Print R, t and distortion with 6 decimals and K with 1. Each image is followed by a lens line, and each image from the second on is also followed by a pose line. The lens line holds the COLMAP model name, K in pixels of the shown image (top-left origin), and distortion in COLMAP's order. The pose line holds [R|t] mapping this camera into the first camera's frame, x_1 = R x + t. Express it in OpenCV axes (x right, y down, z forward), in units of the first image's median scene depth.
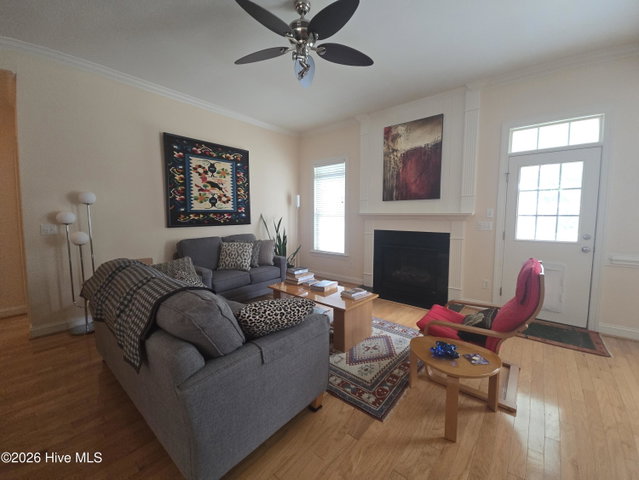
lens RADIAL K [[260.4, 0, 329.1], [0, 260.4, 230.4], [0, 0, 1]] dist [0.002210, -0.003183]
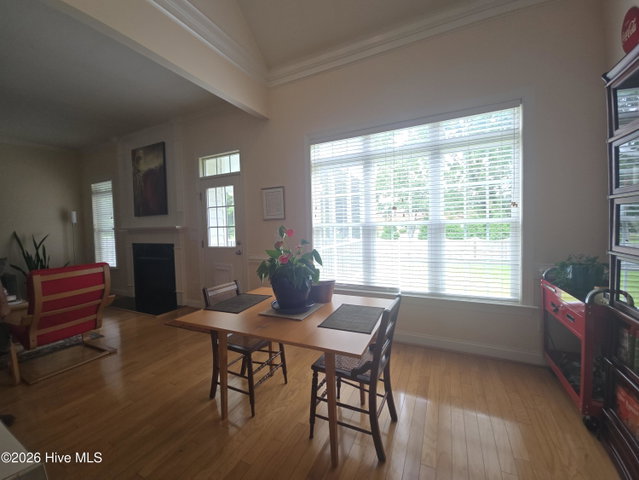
lens RADIAL K [[260.4, 0, 320.7], [0, 260.4, 234.4], [0, 0, 1]] dist [0.002210, -0.003183]
pose [[0.969649, -0.037506, 0.241606, 0.753155], [0.044436, 0.998741, -0.023298, 0.022636], [-0.240428, 0.033327, 0.970095, -0.261747]]
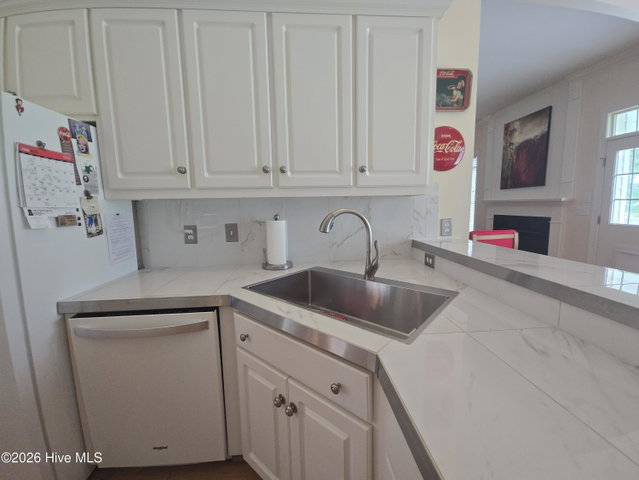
lens RADIAL K [[260.4, 0, 320.2], [0, 260.4, 234.2], [0, 0, 1]] dist [0.002210, -0.003183]
pose [[0.692458, 0.066048, -0.718429, 0.536157], [-0.024099, 0.997362, 0.068464, 0.026948], [0.721056, -0.030095, 0.692223, -0.407841]]
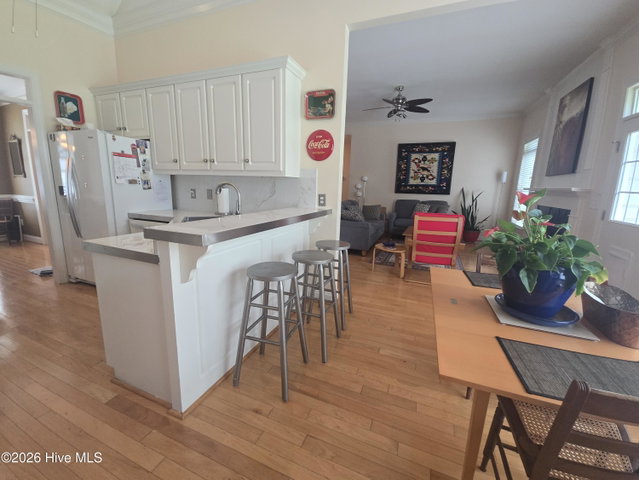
lens RADIAL K [[260.4, 0, 319.1], [0, 260.4, 236.5], [0, 0, 1]] dist [0.002210, -0.003183]
pose [[0.309149, 0.192198, -0.931390, 0.992668], [-0.086611, 0.980985, 0.173685, 0.017320], [0.947062, 0.026974, 0.319917, -0.152476]]
